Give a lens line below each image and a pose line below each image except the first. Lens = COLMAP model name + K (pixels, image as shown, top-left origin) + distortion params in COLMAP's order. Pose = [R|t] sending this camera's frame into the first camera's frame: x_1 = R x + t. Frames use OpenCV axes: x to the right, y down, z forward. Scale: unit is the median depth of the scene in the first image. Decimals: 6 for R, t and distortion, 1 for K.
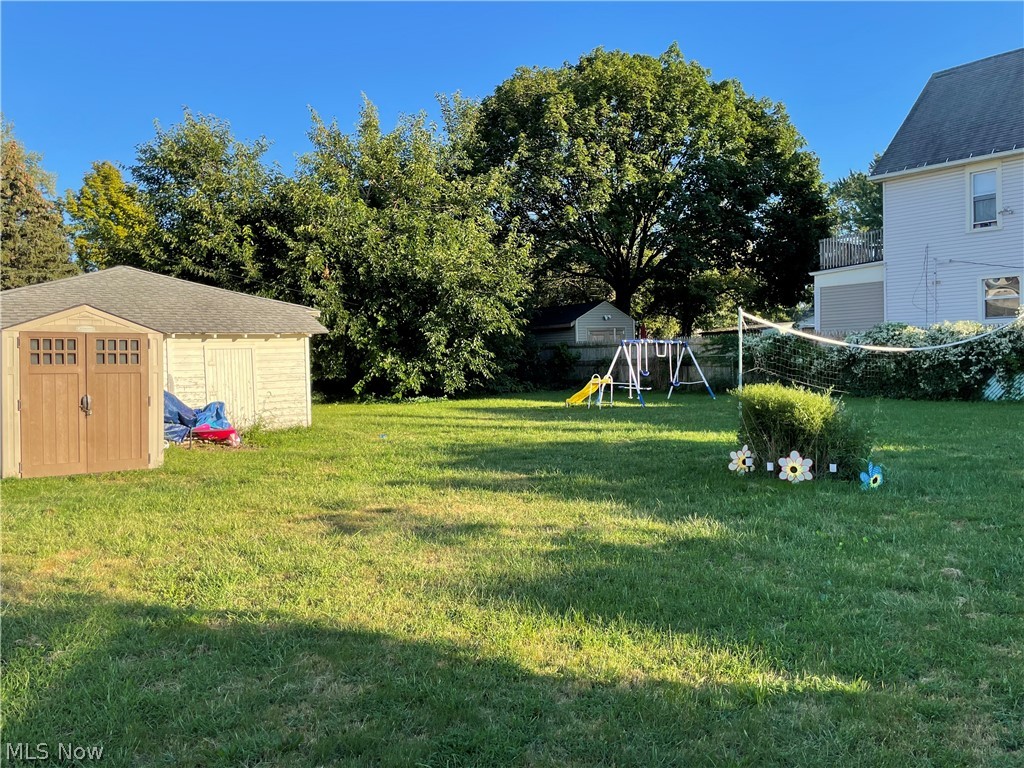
lens RADIAL K [[777.9, 0, 505.9], [0, 777.9, 386.9], [0, 0, 1]] dist [0.056427, -0.084925]
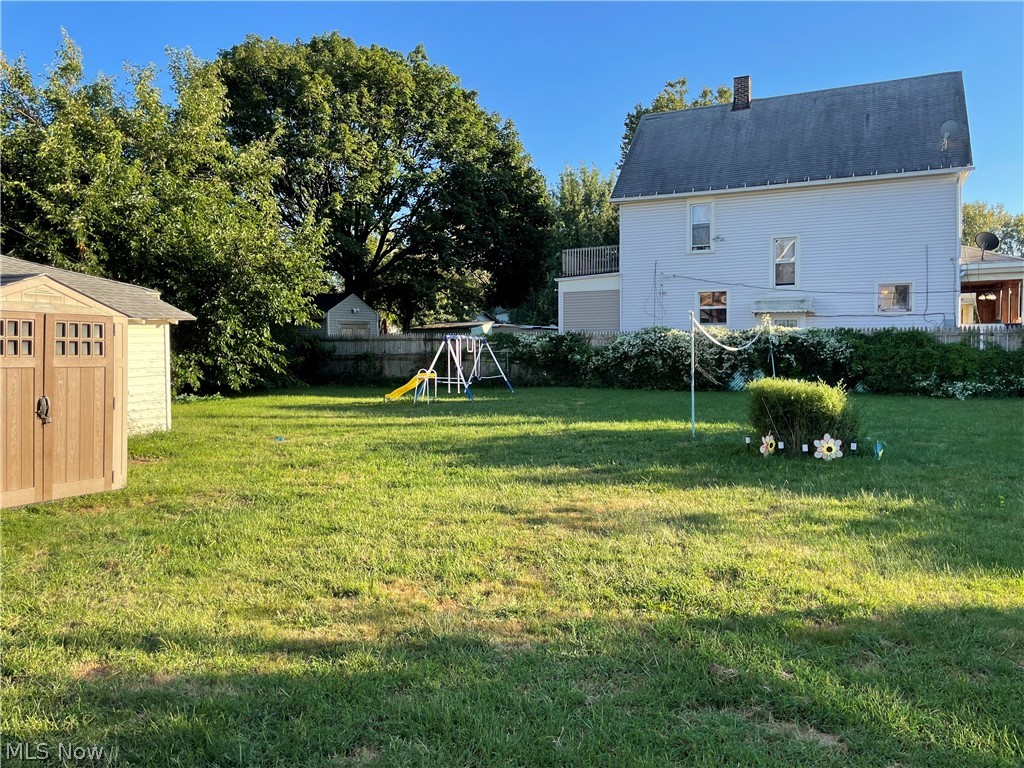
lens RADIAL K [[777.9, 0, 513.5], [0, 777.9, 384.6], [0, 0, 1]] dist [0.056427, -0.084925]
pose [[0.878147, -0.007964, 0.478325, -0.227780], [0.005706, 0.999965, 0.006172, -0.001462], [-0.478357, -0.002691, 0.878161, 0.061698]]
